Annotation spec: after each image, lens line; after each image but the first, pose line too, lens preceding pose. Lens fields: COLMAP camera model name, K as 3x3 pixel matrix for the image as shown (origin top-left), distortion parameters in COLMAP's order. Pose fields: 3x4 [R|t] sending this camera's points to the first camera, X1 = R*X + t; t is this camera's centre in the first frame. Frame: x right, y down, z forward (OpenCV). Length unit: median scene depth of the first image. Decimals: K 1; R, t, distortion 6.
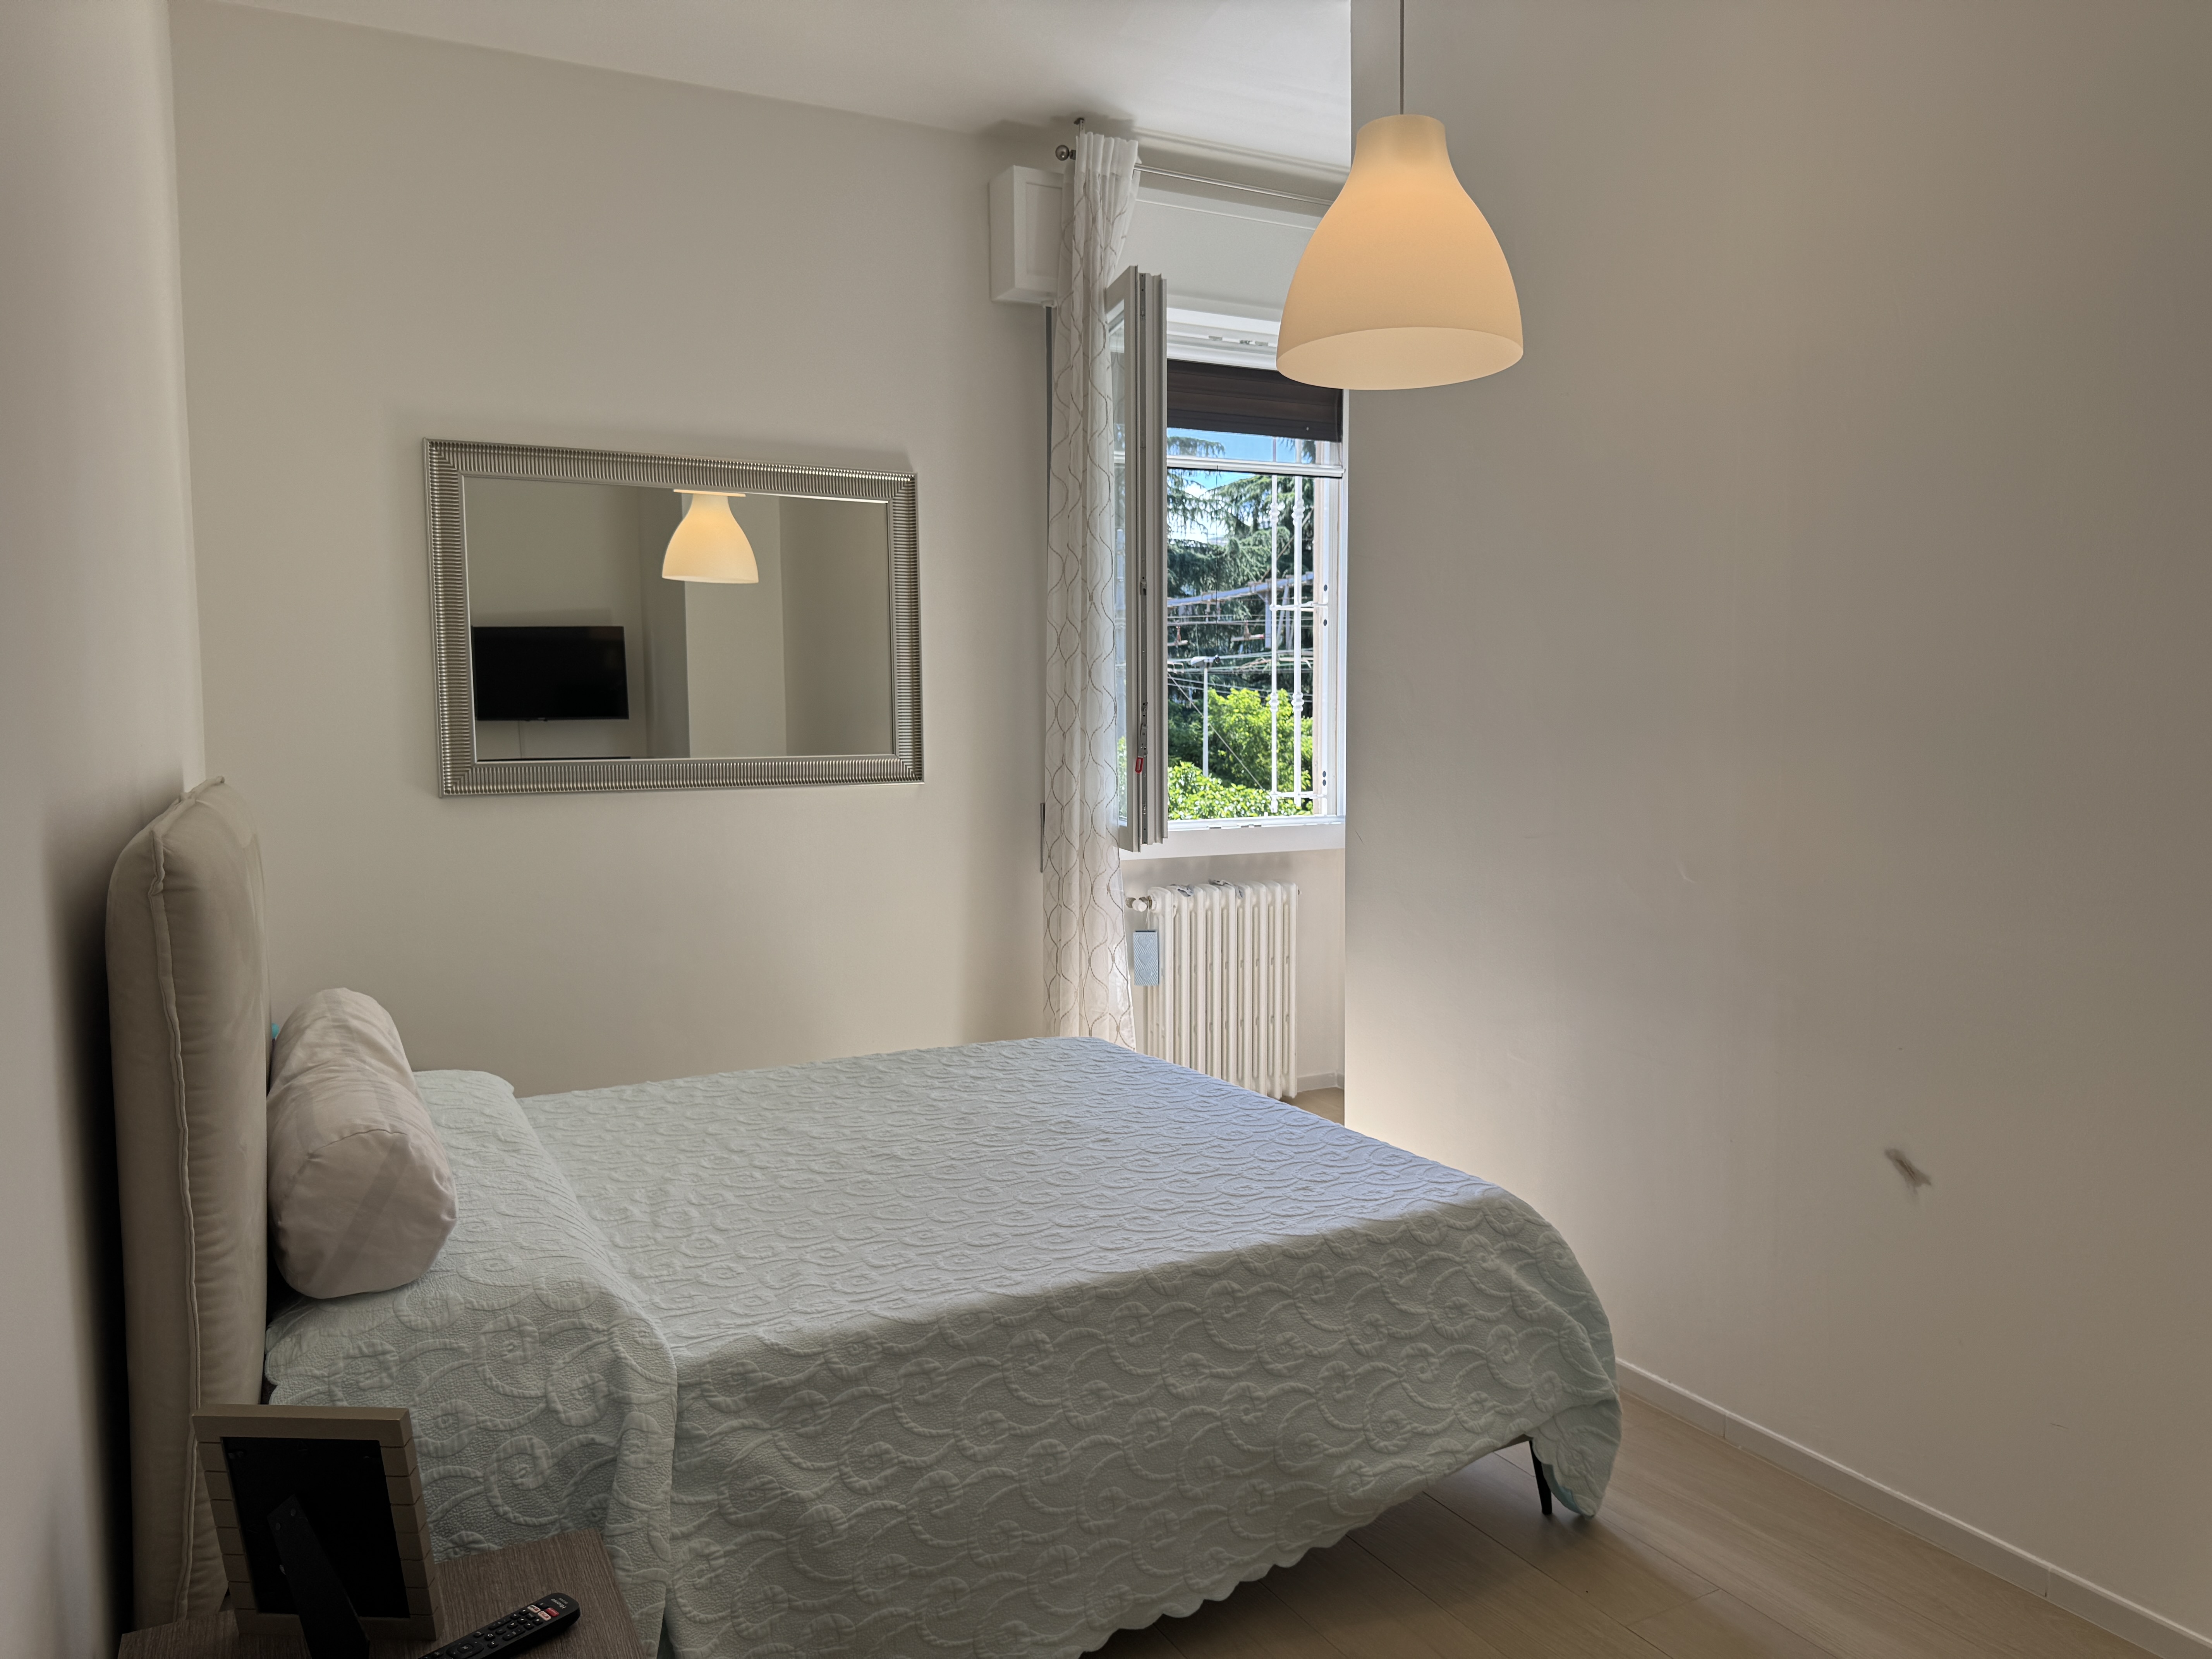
lens RADIAL K [[1488.2, 0, 1106.0], [0, 1488.2, 829.5], [0, 0, 1]] dist [0.043735, -0.004333]
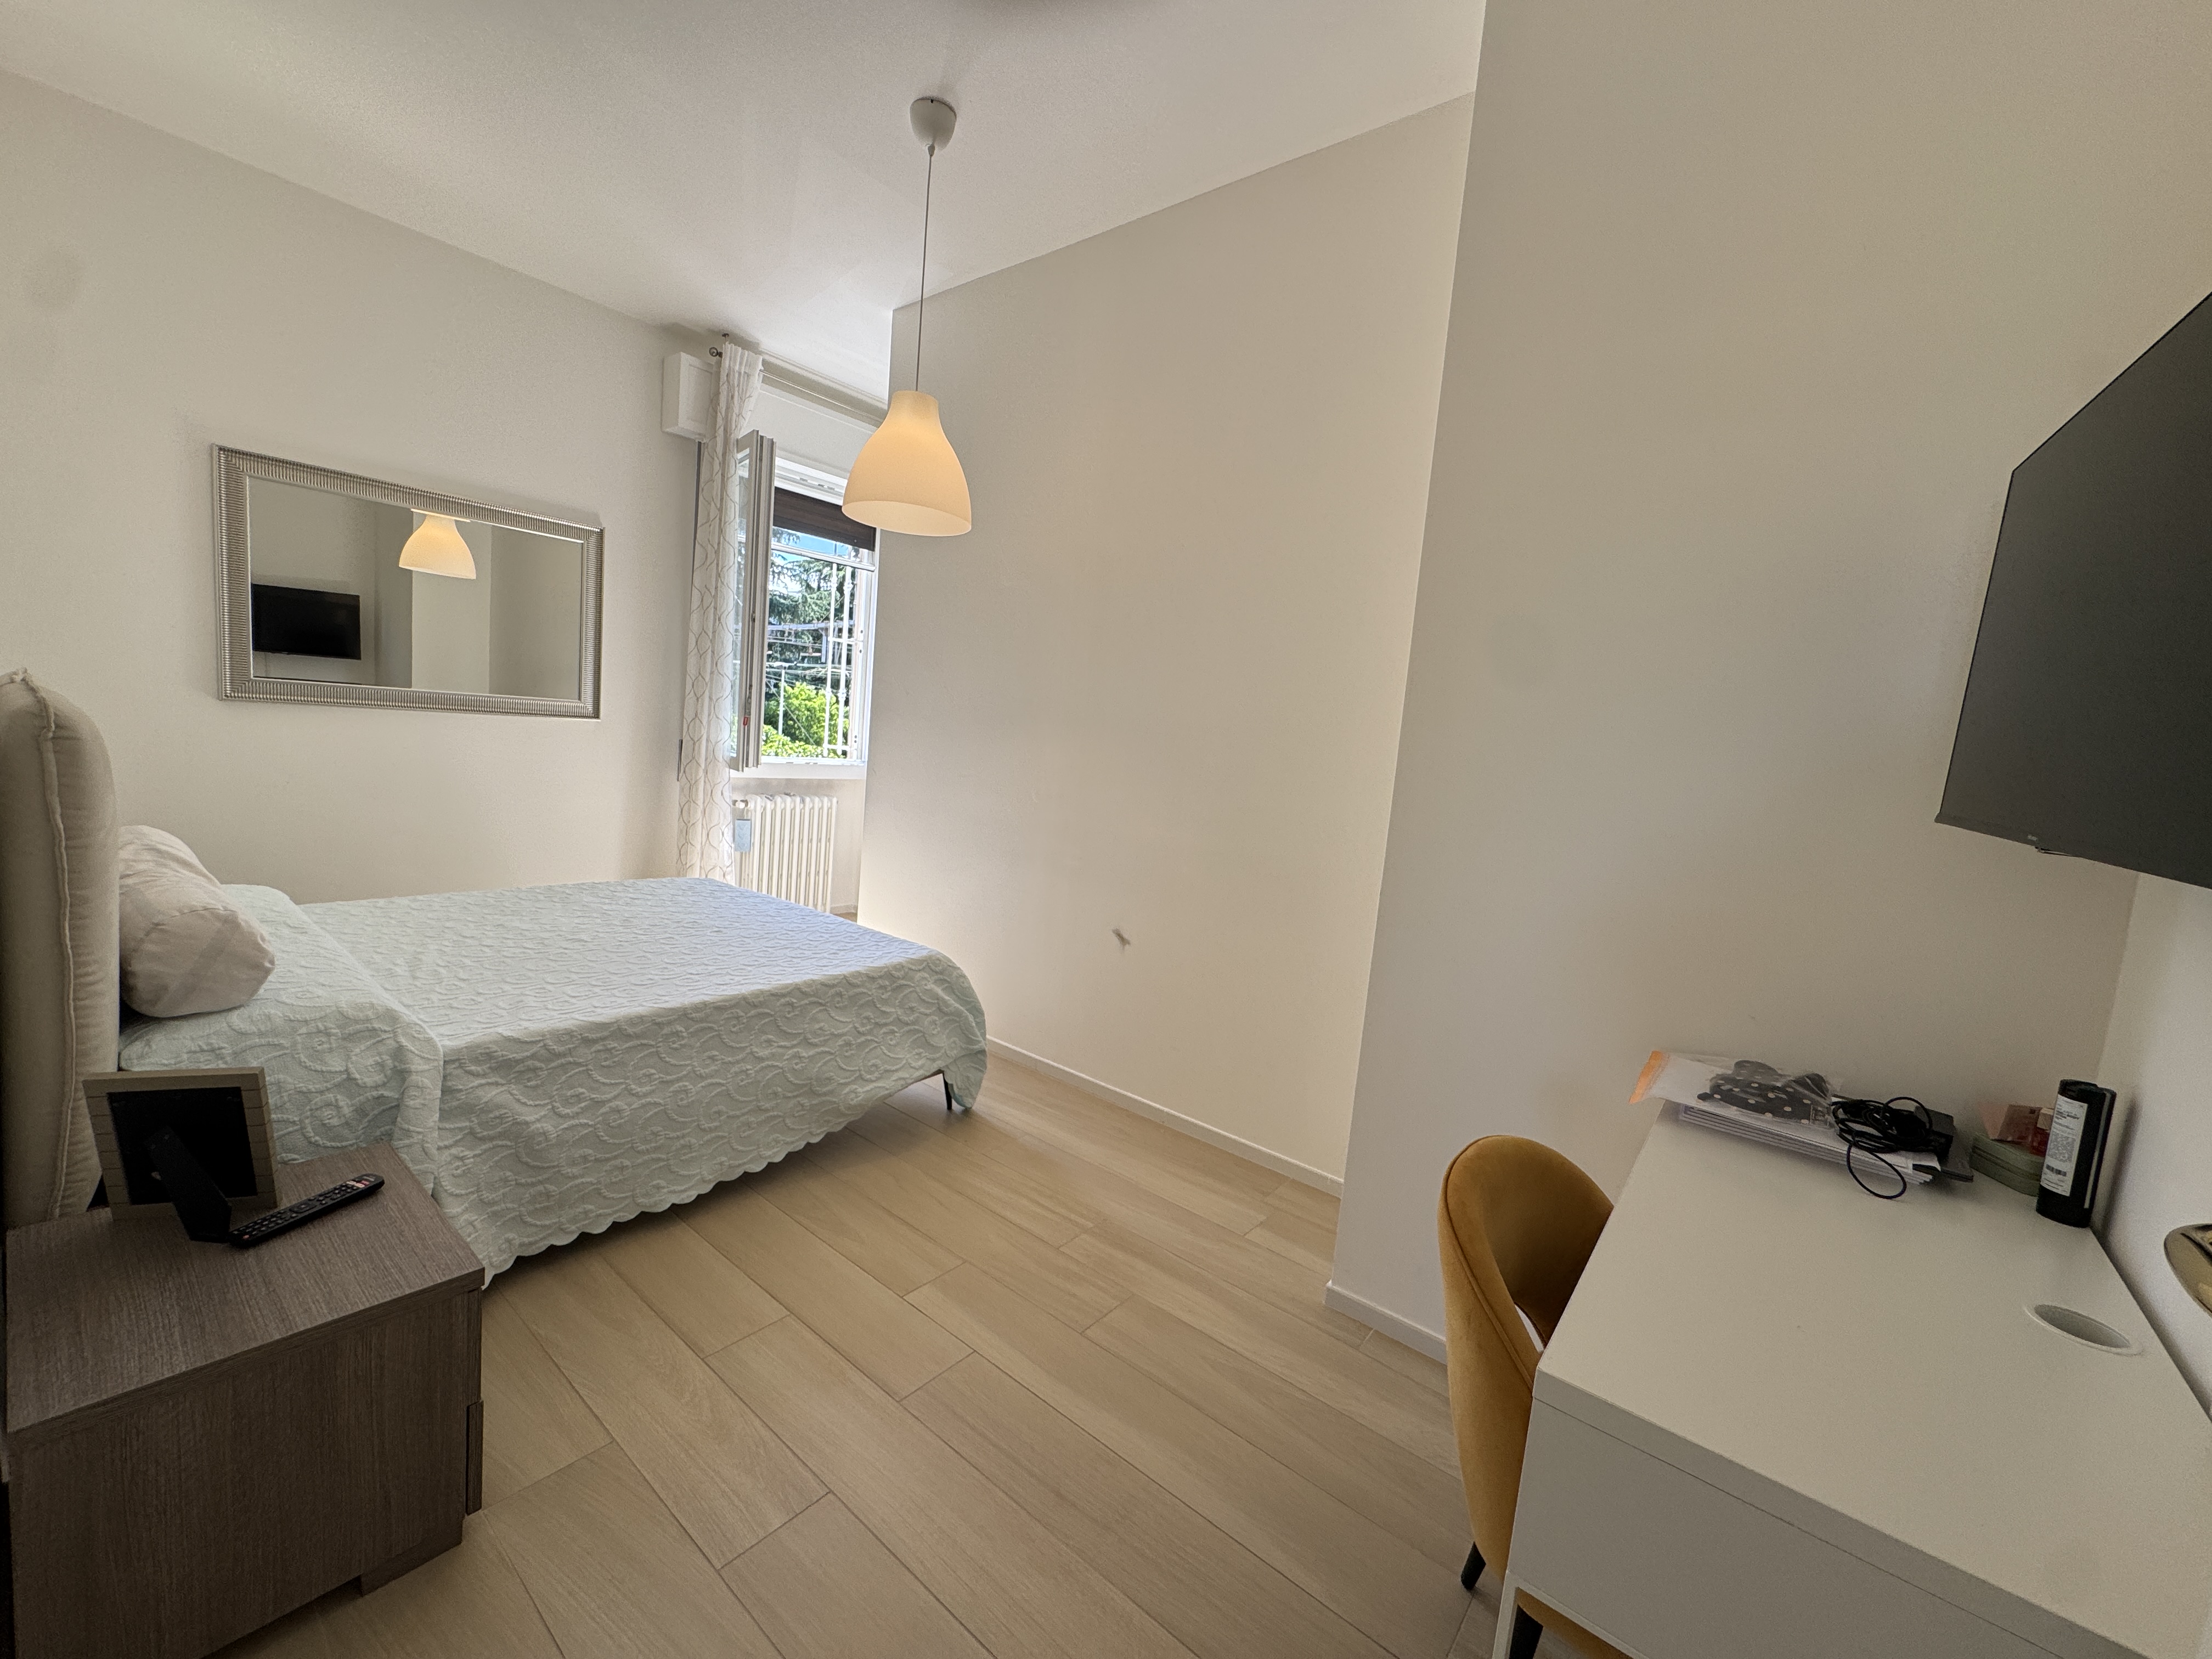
lens RADIAL K [[889.3, 0, 1106.4], [0, 889.3, 827.5], [0, 0, 1]] dist [-0.000699, 0.000822]
pose [[0.909250, 0.041111, 0.414216, -0.027126], [-0.061899, 0.997401, 0.036883, 0.021664], [-0.411623, -0.059175, 0.909431, -0.159782]]
